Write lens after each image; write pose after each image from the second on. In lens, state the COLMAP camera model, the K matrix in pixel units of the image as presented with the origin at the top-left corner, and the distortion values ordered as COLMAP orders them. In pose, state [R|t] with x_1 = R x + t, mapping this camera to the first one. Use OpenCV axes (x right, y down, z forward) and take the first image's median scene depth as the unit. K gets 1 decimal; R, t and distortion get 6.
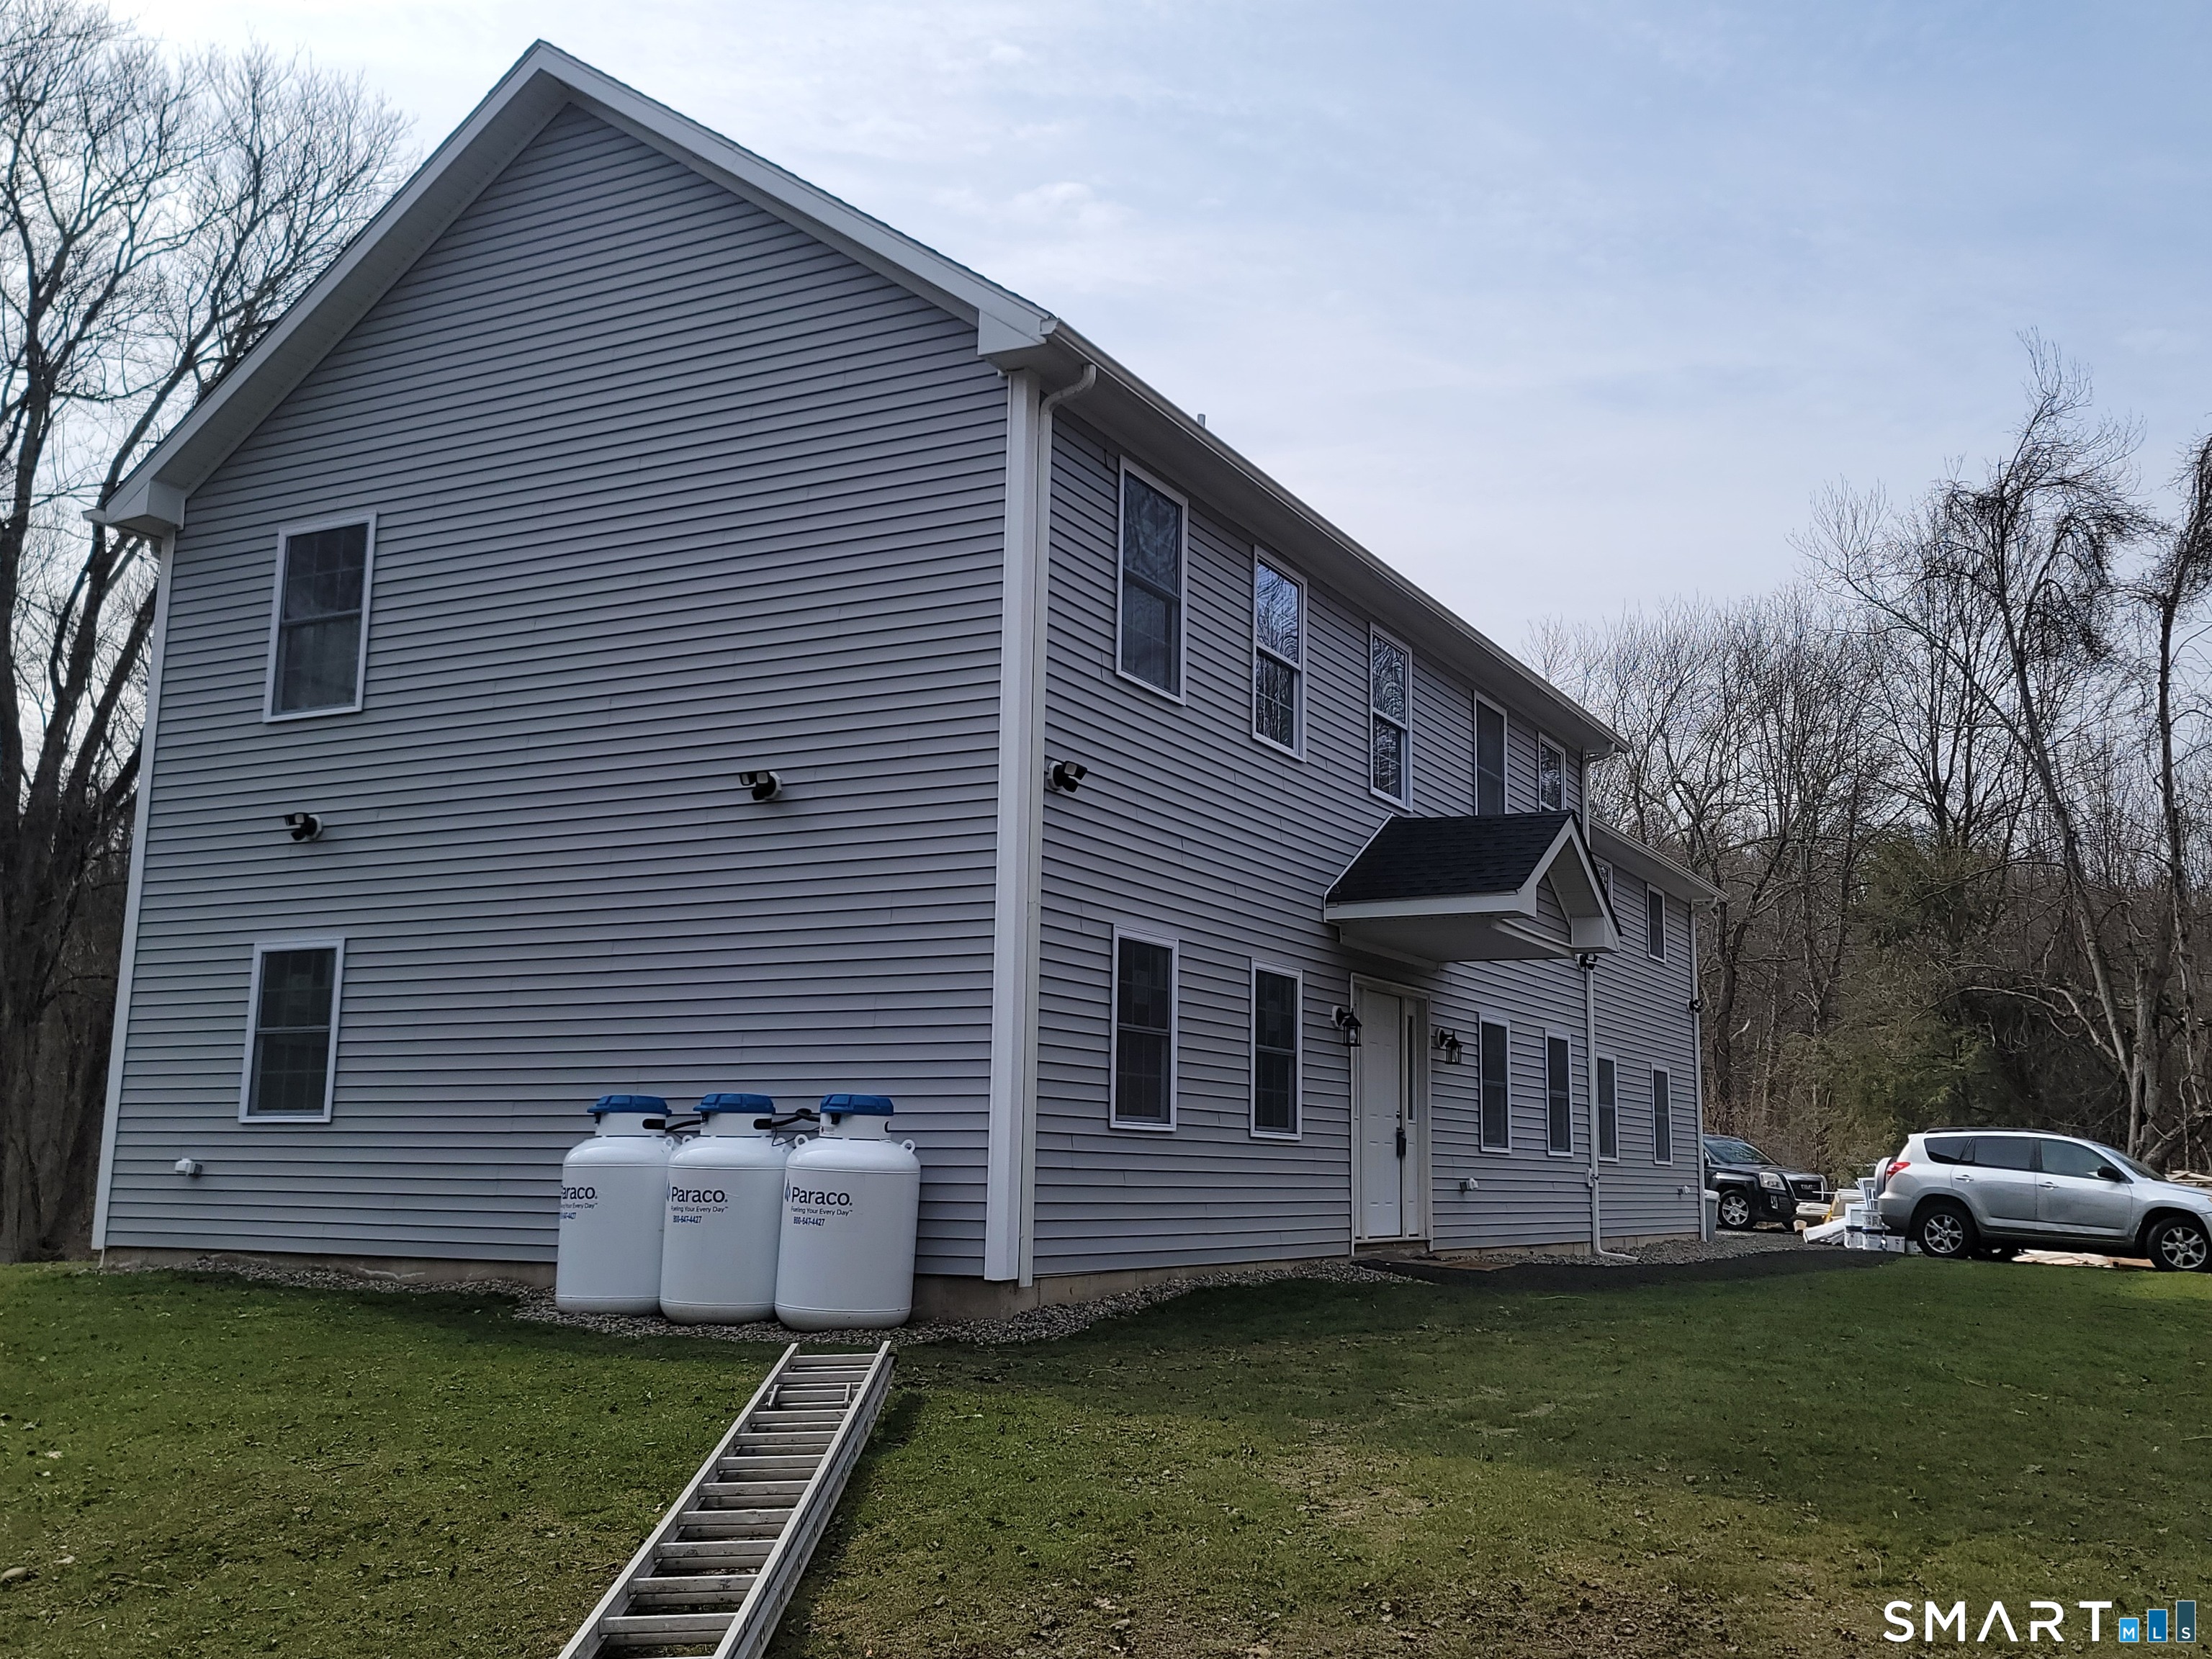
lens RADIAL K [[2070.5, 0, 1132.9], [0, 2070.5, 834.9], [0, 0, 1]] dist [0.061692, -0.017376]
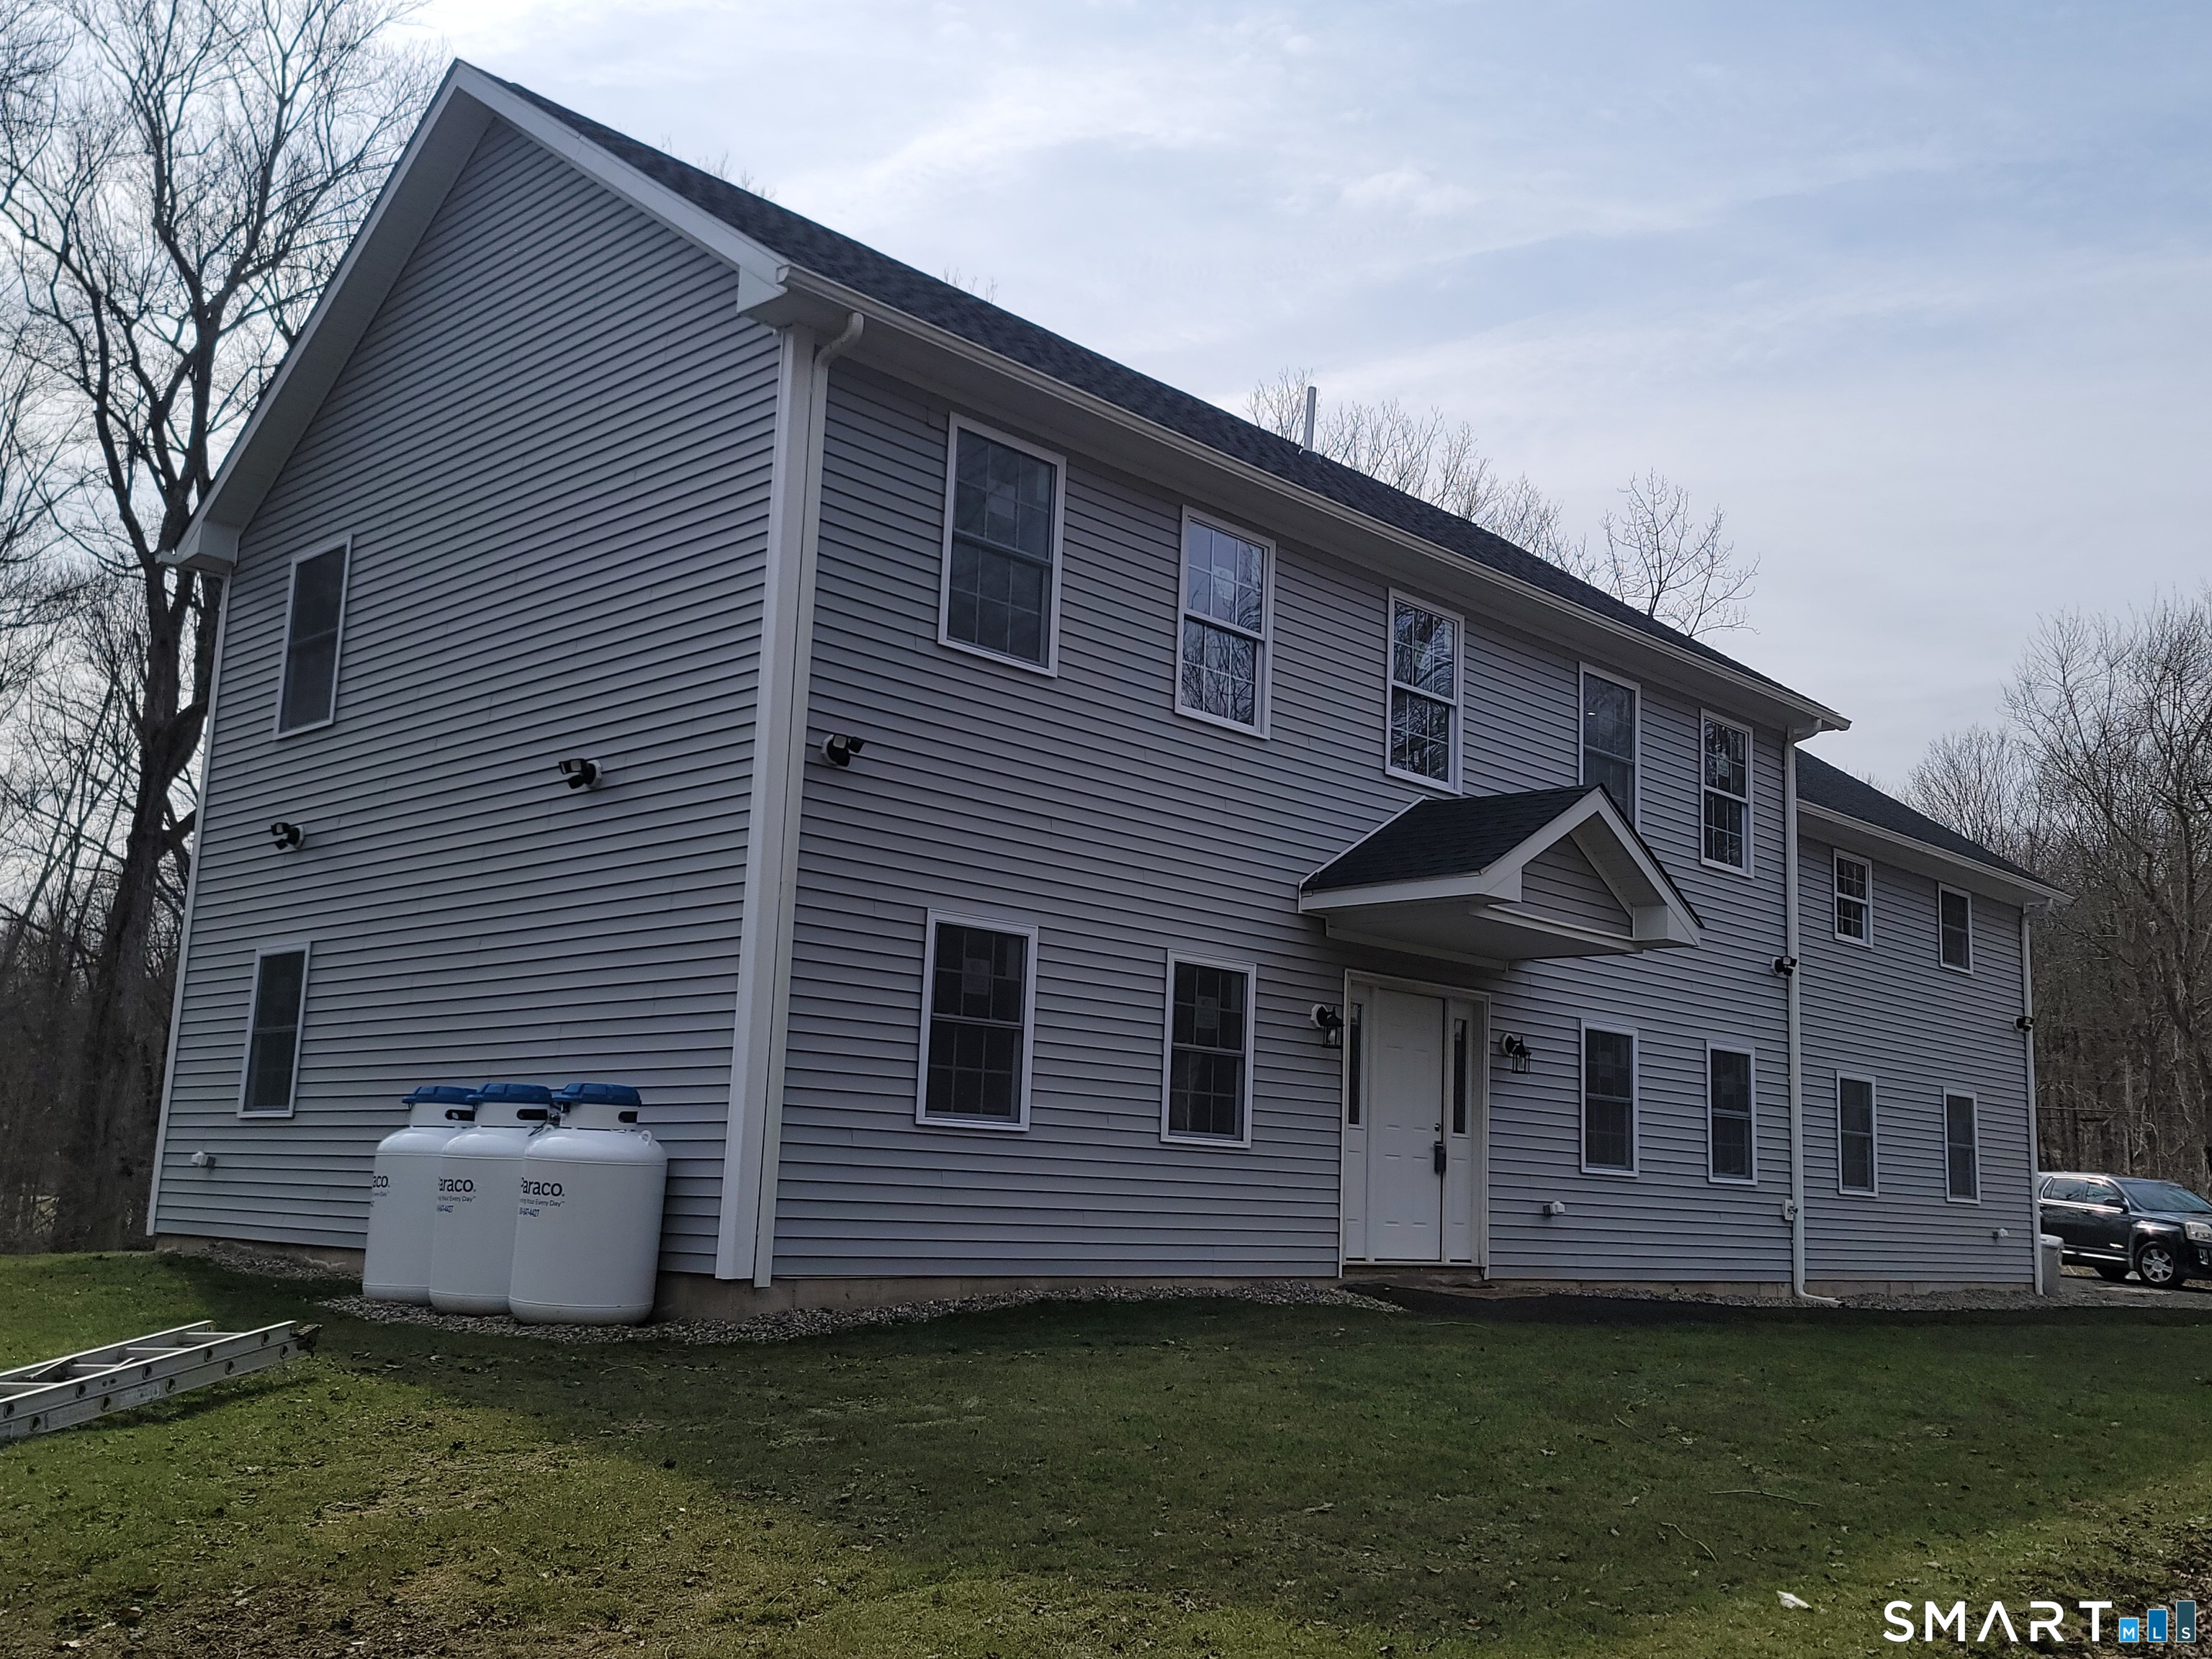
lens RADIAL K [[2062.0, 0, 1137.3], [0, 2062.0, 861.8], [0, 0, 1]] dist [0.062102, -0.021170]
pose [[0.961385, -0.026150, -0.273962, 0.302018], [0.023690, 0.999644, -0.012286, 0.031945], [0.274186, 0.005322, 0.961662, 0.111805]]
